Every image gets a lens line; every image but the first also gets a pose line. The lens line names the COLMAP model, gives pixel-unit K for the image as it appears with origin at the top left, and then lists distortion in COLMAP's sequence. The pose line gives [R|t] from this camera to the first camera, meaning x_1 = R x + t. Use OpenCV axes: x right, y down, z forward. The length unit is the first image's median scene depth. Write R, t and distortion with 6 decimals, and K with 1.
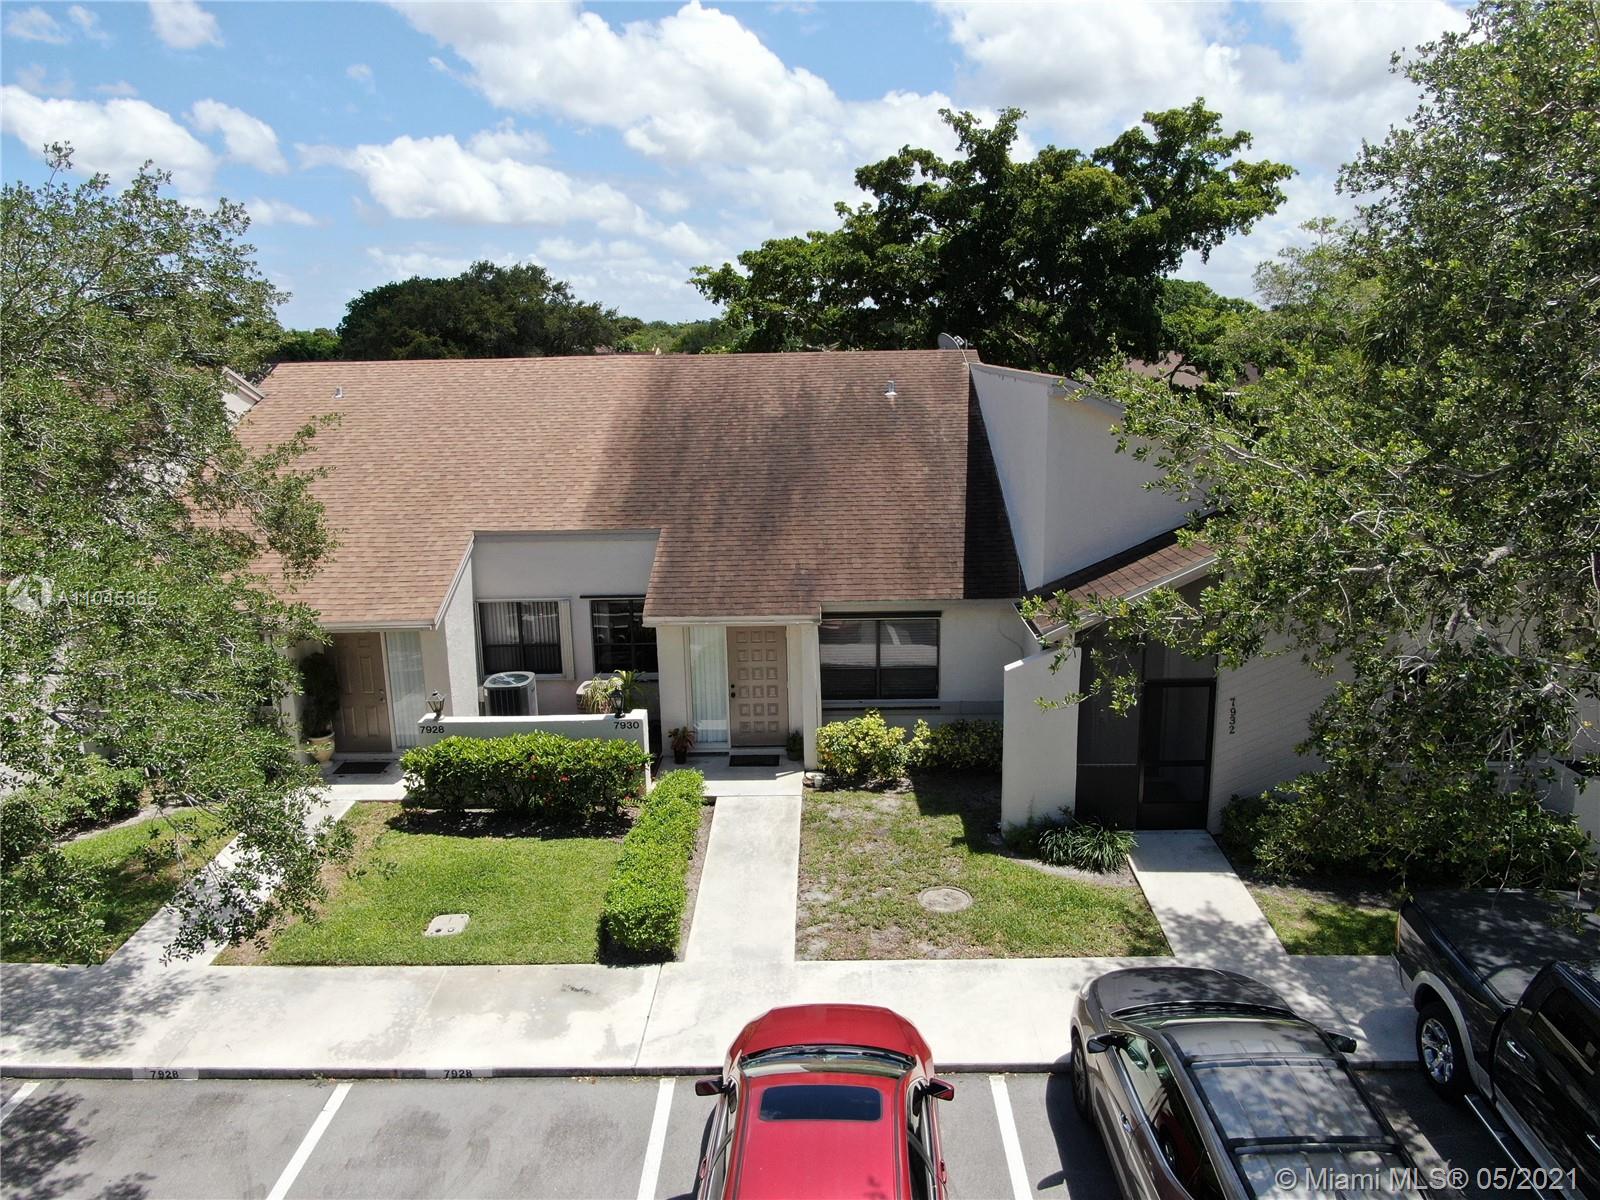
lens RADIAL K [[1190.0, 0, 792.6], [0, 1190.0, 607.4], [0, 0, 1]] dist [-0.019019, 0.003613]
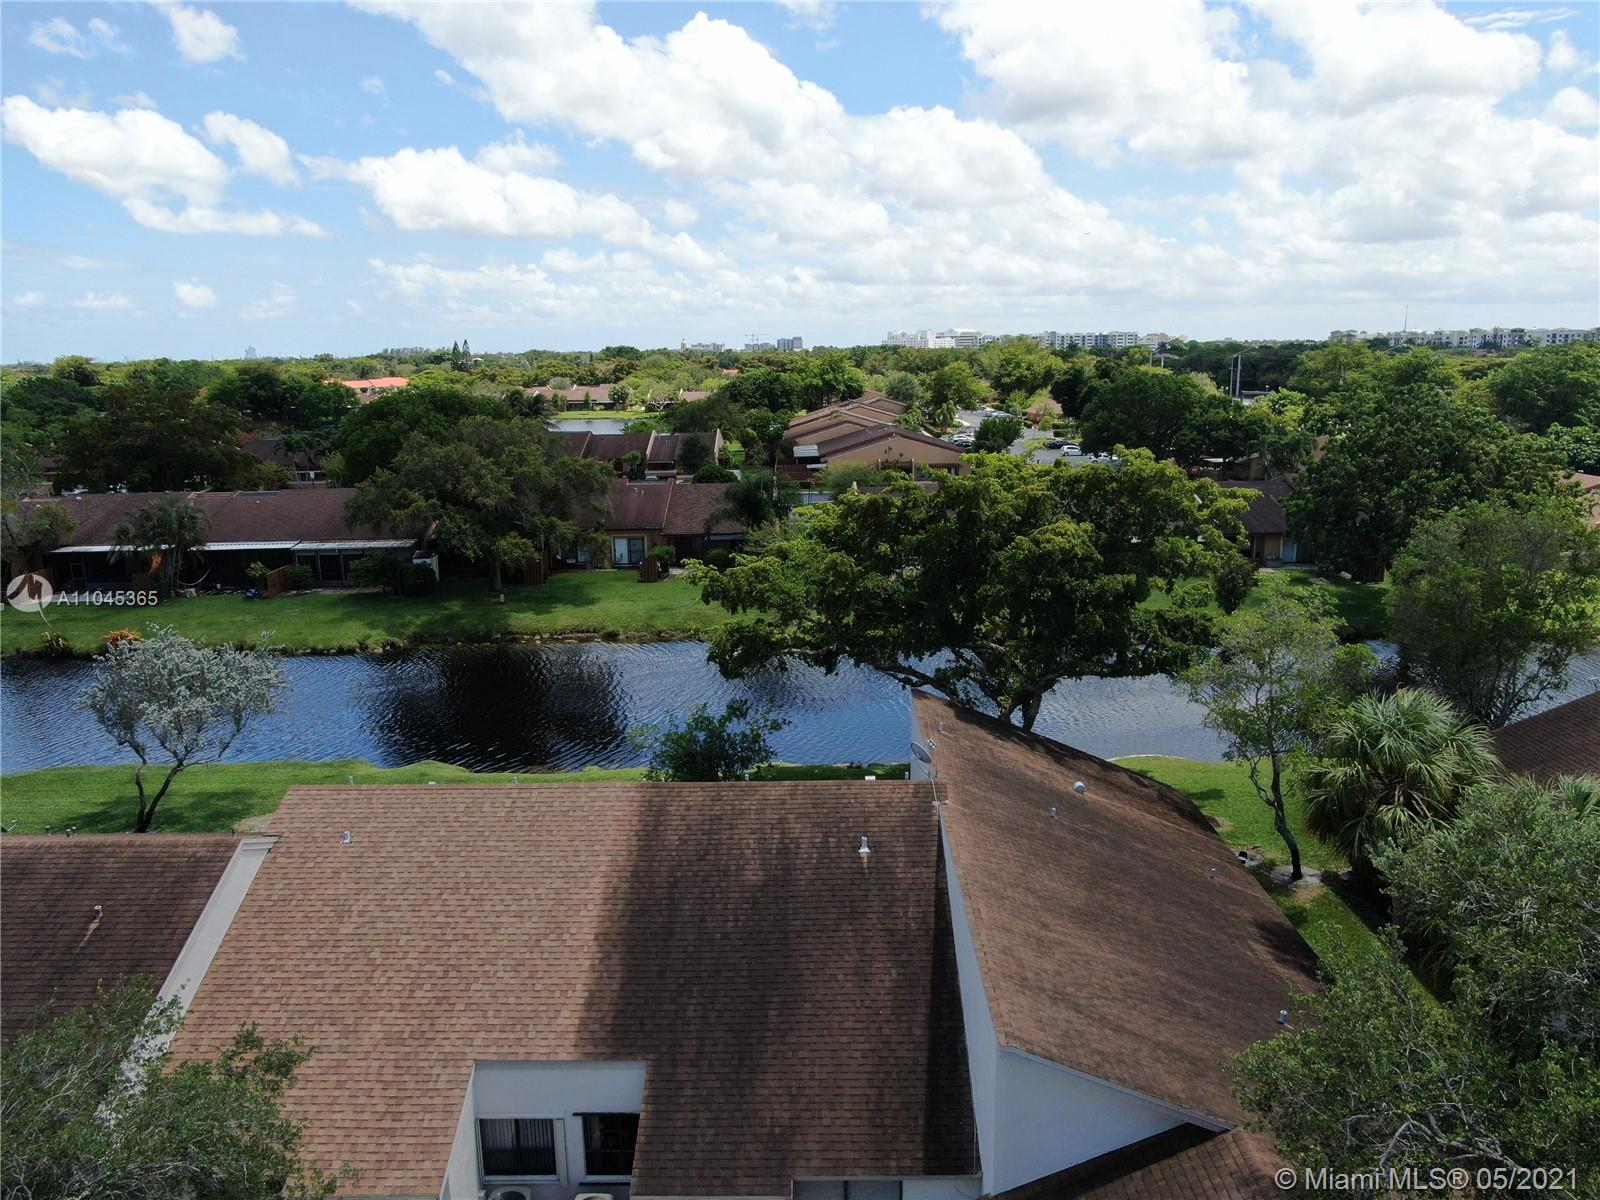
lens RADIAL K [[1190.0, 0, 797.4], [0, 1190.0, 583.0], [0, 0, 1]] dist [-0.019019, 0.003613]
pose [[0.999991, -0.000768, 0.004151, 0.018660], [0.000809, 0.999950, -0.009949, -0.417350], [-0.004143, 0.009953, 0.999942, -0.073138]]
